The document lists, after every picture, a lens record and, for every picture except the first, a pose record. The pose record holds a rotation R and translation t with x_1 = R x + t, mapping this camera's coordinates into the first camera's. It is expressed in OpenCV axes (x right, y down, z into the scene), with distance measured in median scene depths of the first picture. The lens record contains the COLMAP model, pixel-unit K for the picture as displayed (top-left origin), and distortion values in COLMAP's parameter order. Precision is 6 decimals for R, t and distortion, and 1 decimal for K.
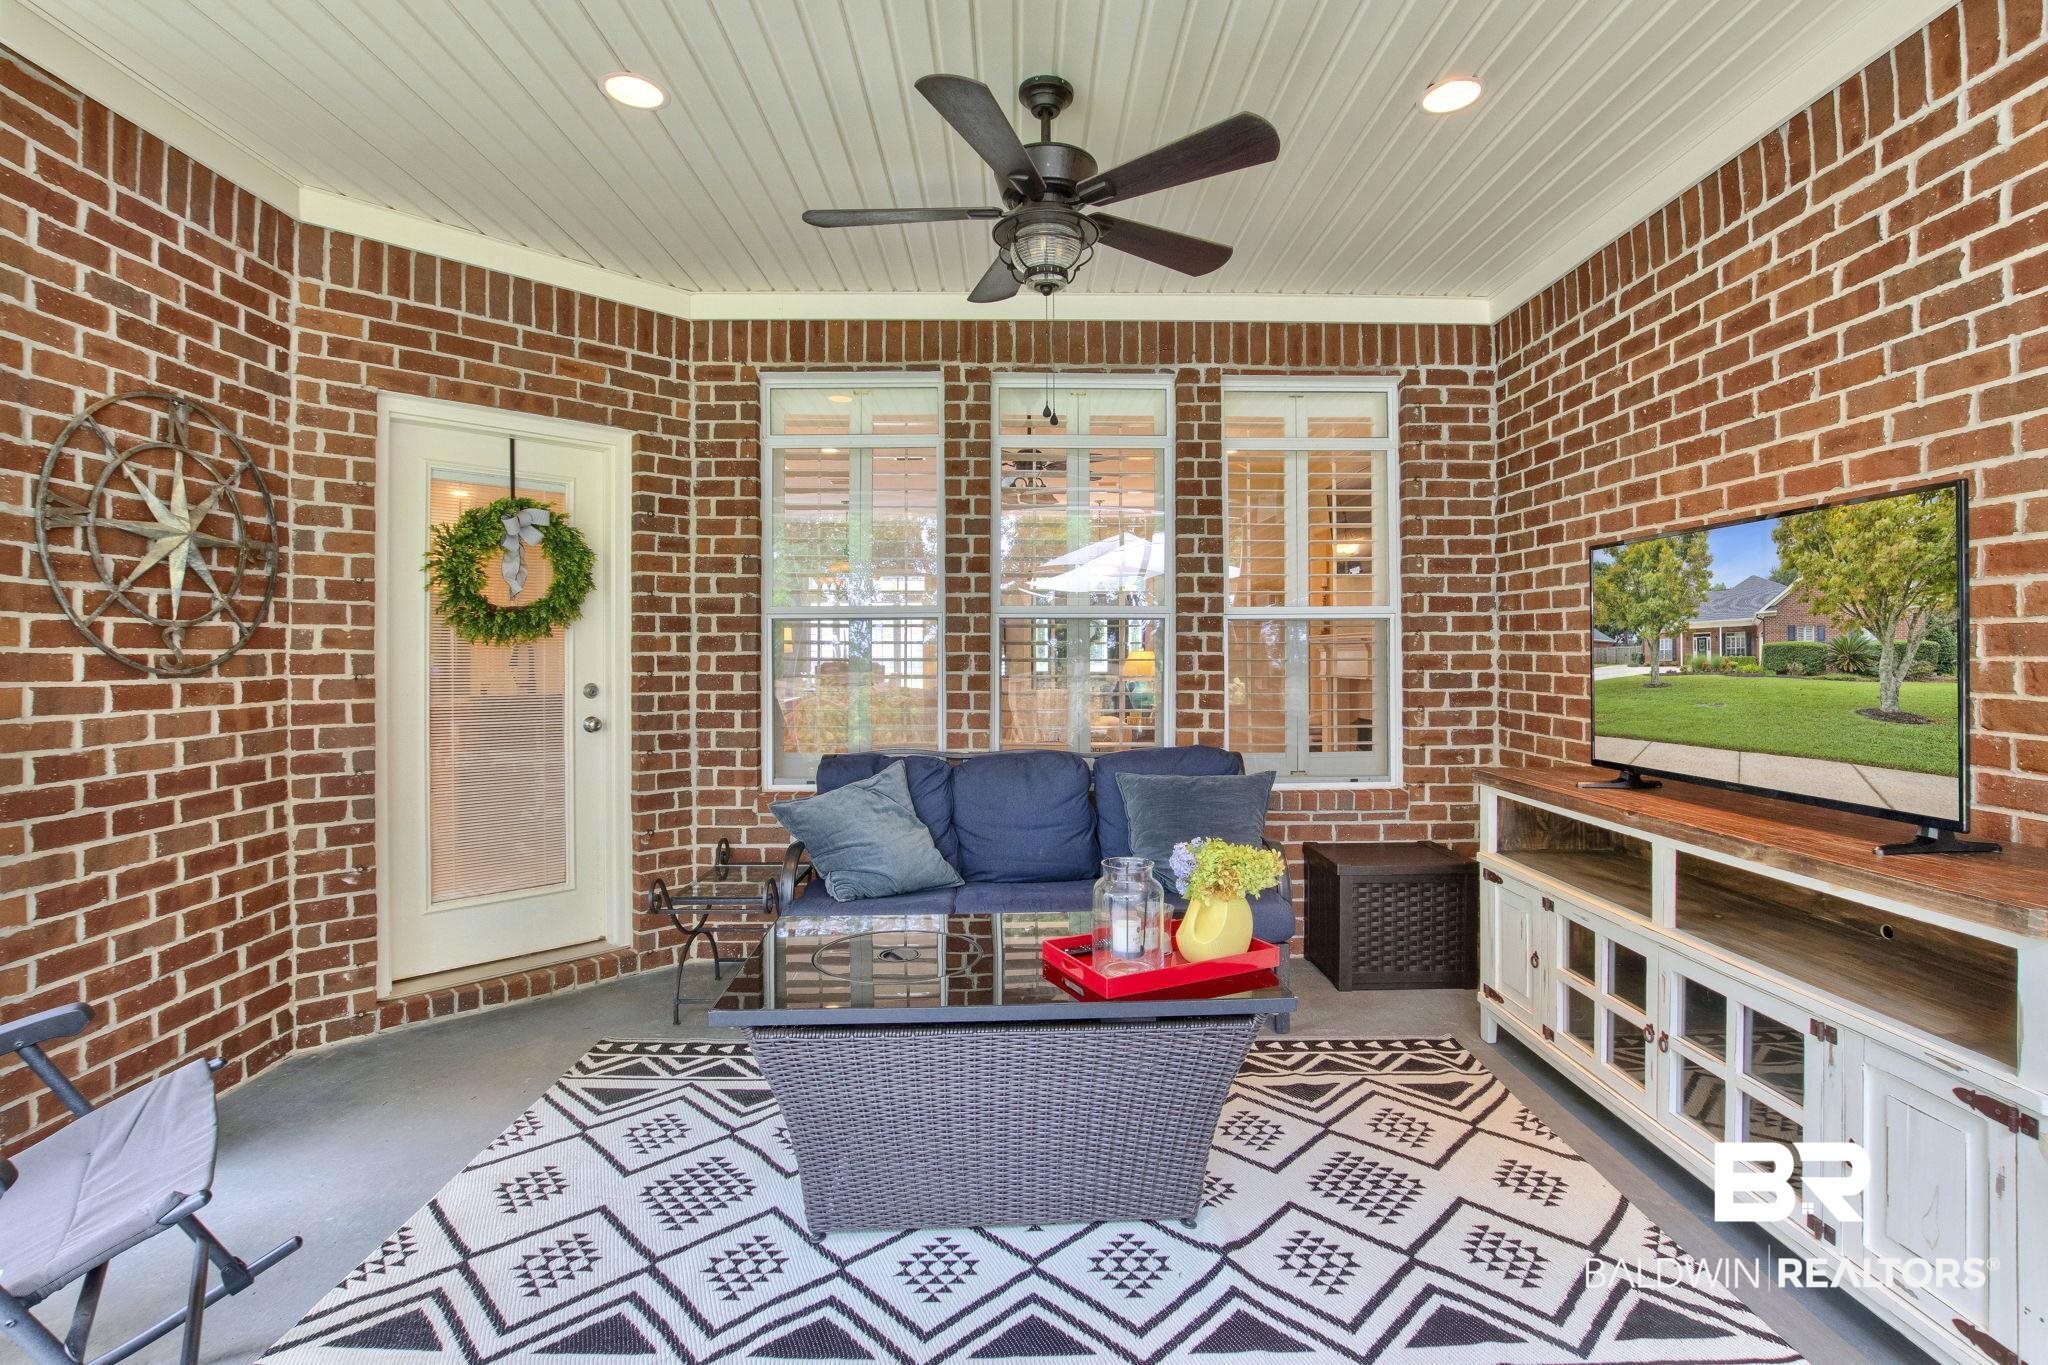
lens RADIAL K [[855.0, 0, 959.8], [0, 855.0, 656.5], [0, 0, 1]] dist [-0.011736, 0.000145]
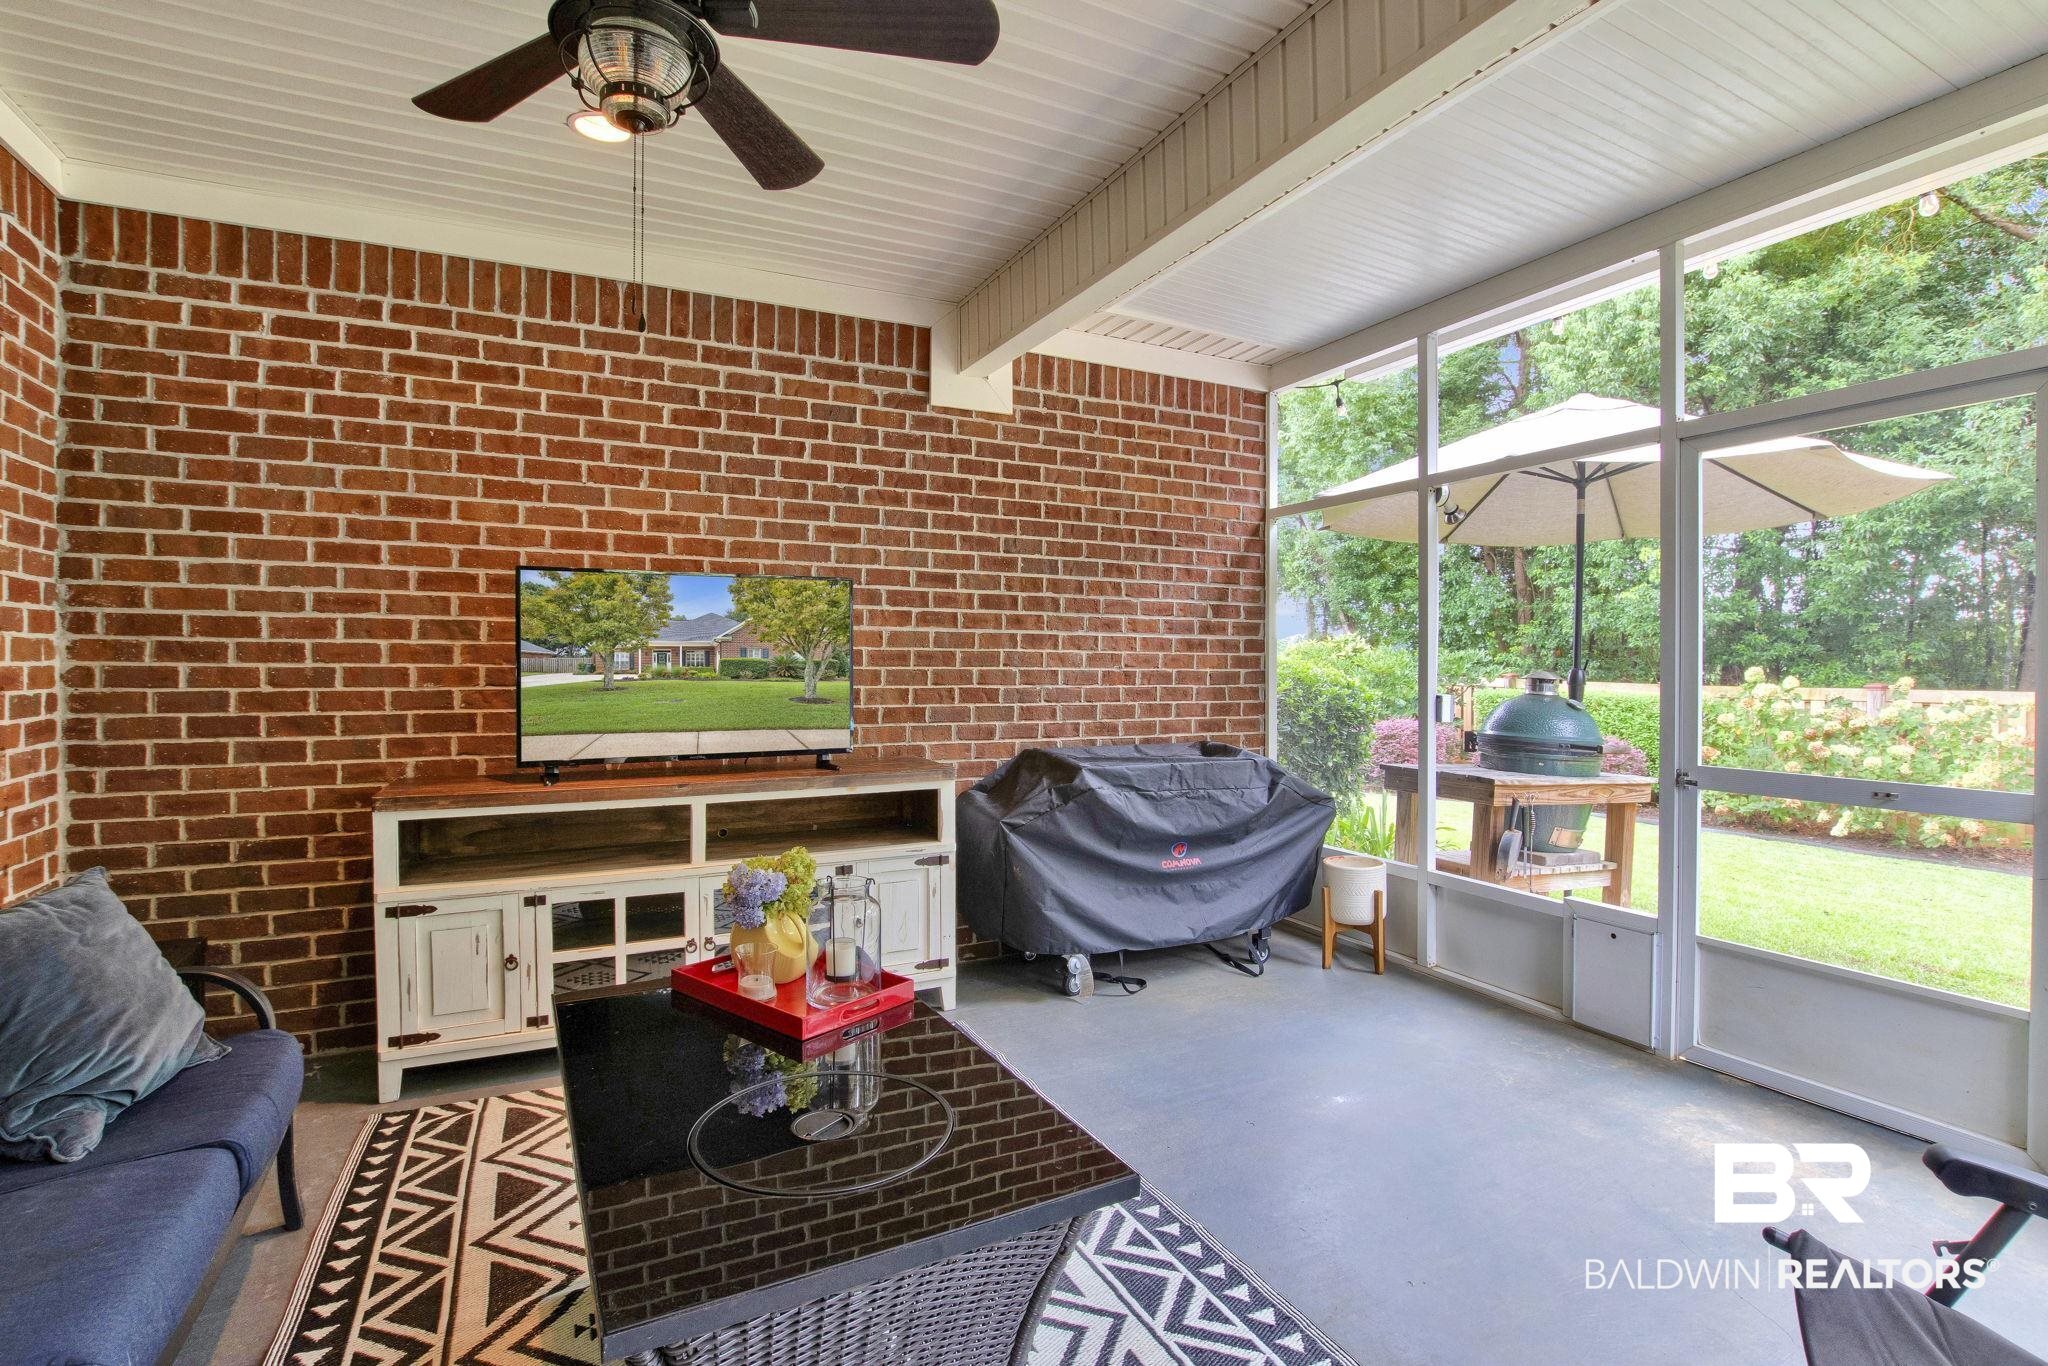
lens RADIAL K [[942.0, 0, 1024.0], [0, 942.0, 683.0], [0, 0, 1]] dist [-0.025135, -0.000128]
pose [[-0.410500, -0.020074, 0.911640, -0.618665], [0.001833, 0.999737, 0.022839, -0.007234], [-0.911859, 0.011047, -0.410355, 0.918194]]
